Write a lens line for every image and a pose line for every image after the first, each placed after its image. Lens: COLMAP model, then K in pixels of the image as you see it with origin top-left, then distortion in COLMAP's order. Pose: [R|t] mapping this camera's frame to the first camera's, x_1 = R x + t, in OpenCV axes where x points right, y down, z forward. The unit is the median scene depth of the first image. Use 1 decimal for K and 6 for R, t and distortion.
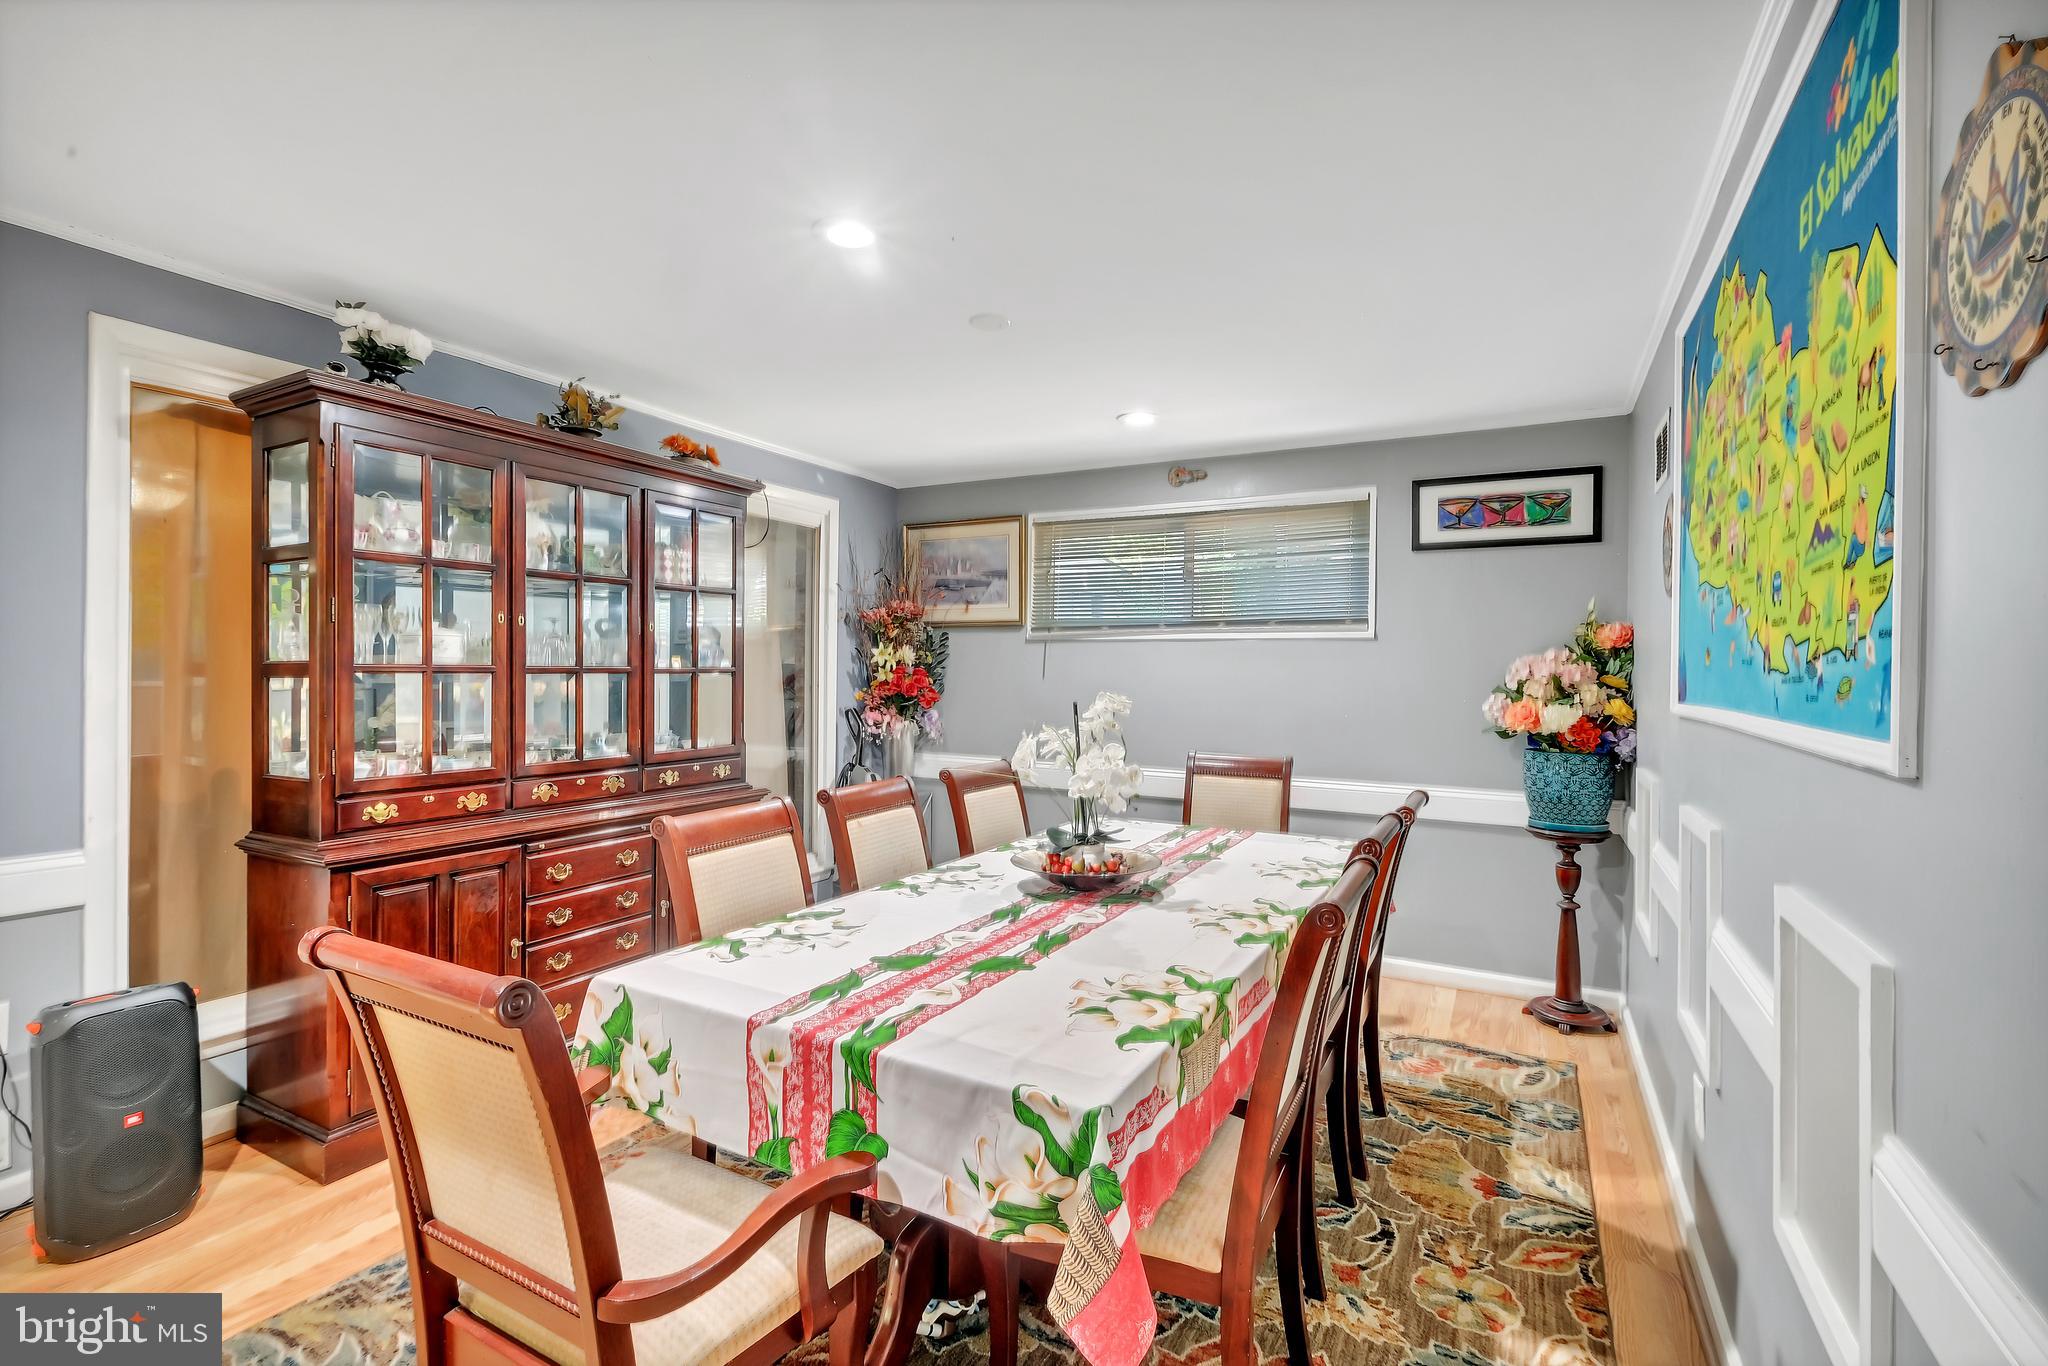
lens RADIAL K [[918.7, 0, 1033.5], [0, 918.7, 674.4], [0, 0, 1]] dist [-0.003382, -0.000403]
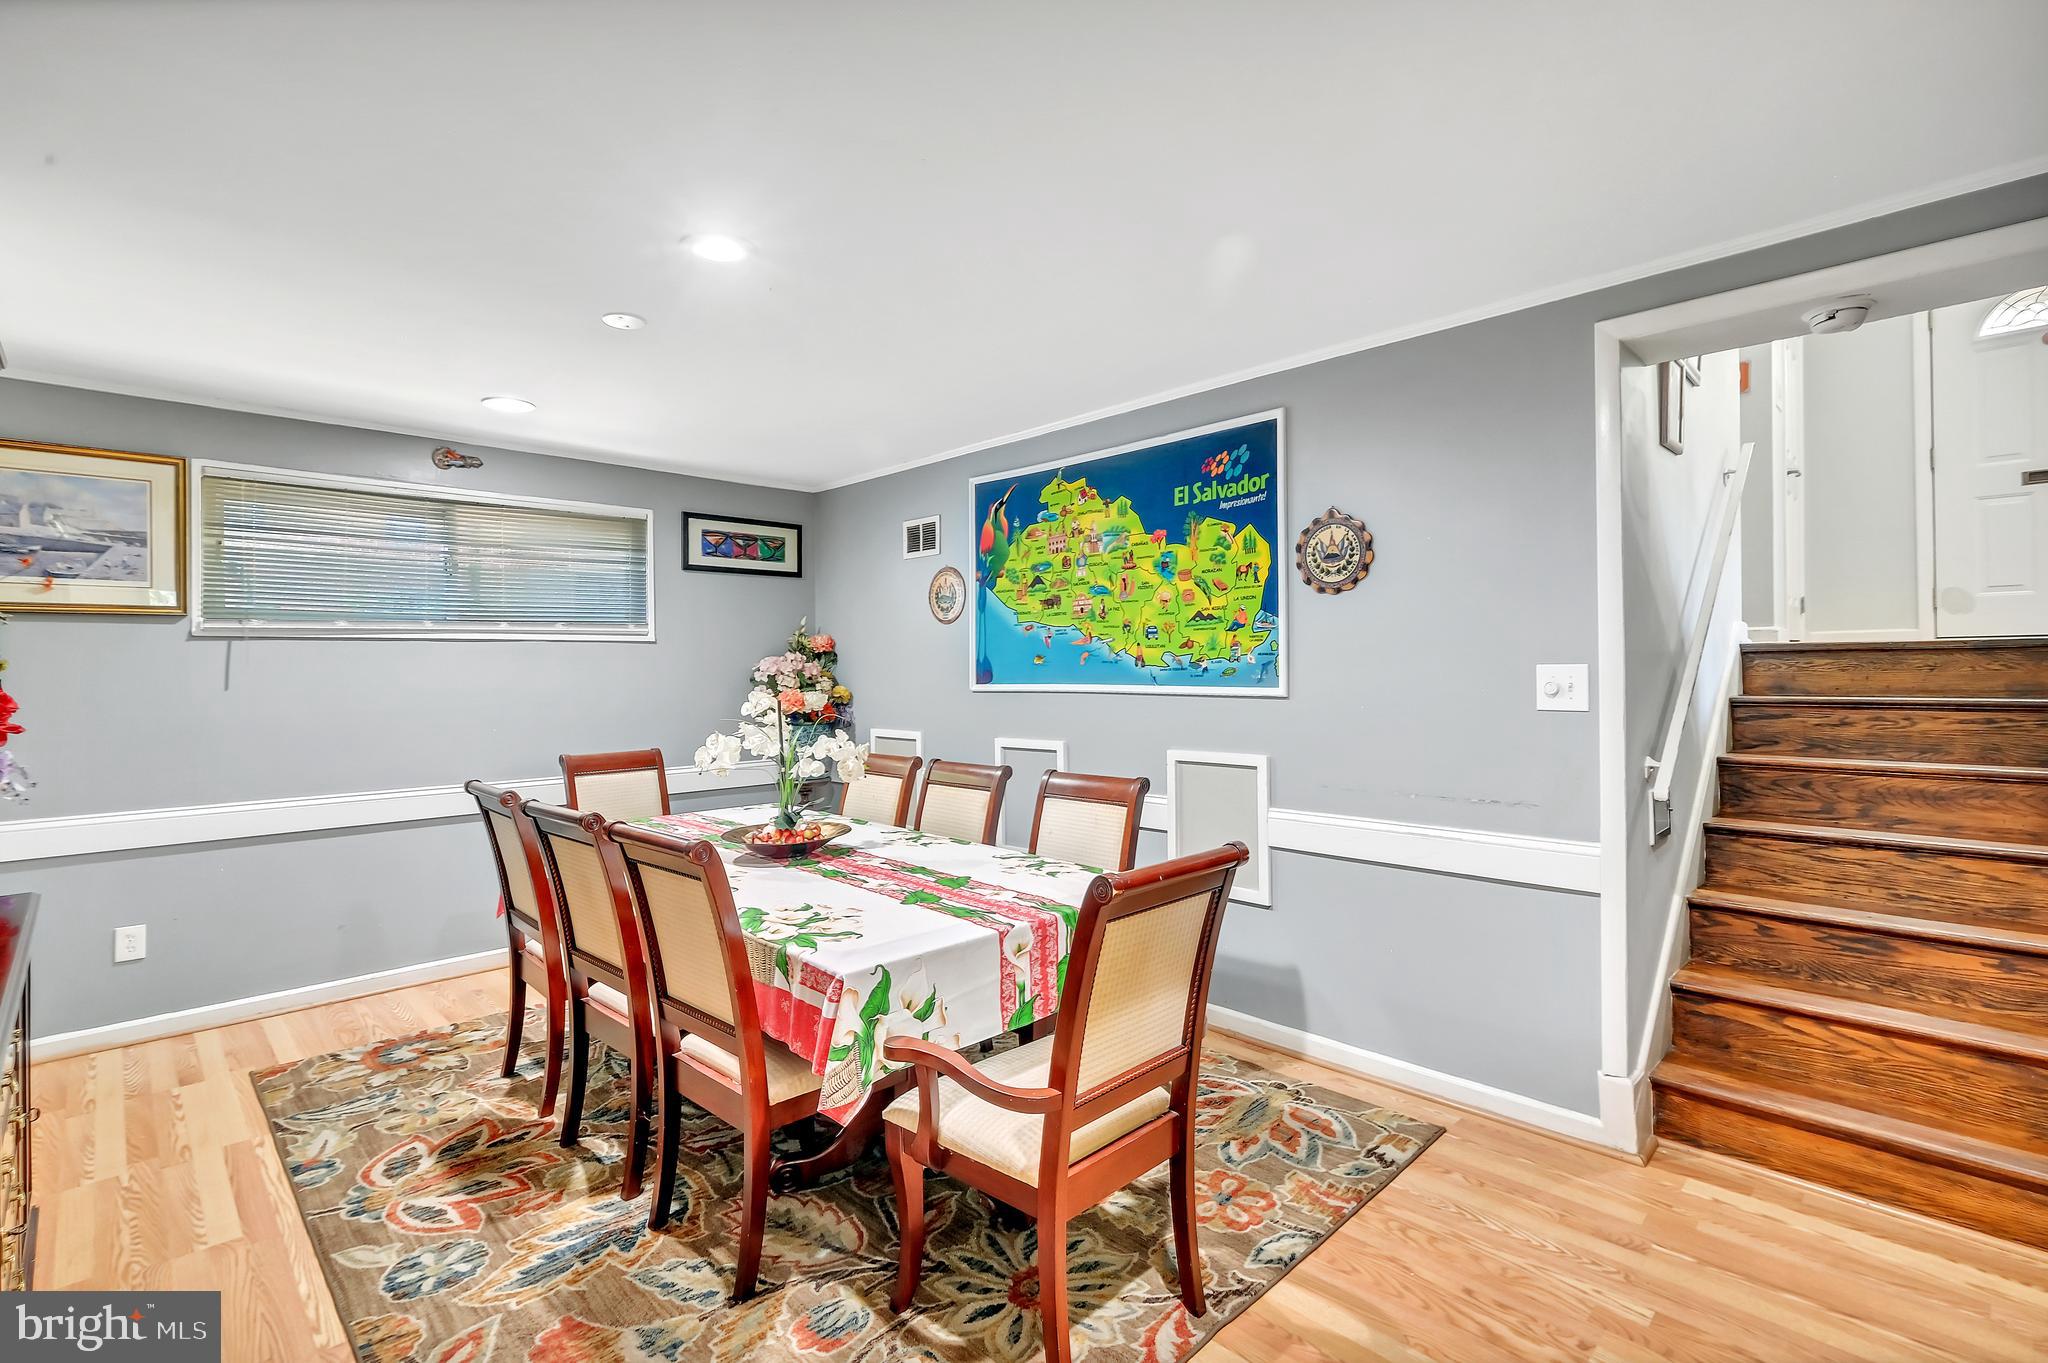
lens RADIAL K [[918.7, 0, 1037.2], [0, 918.7, 671.1], [0, 0, 1]] dist [-0.003382, -0.000403]
pose [[0.297945, -0.019028, 0.954393, -0.606433], [0.016856, 0.999750, 0.014671, -0.011833], [-0.954434, 0.011716, 0.298192, 0.204603]]
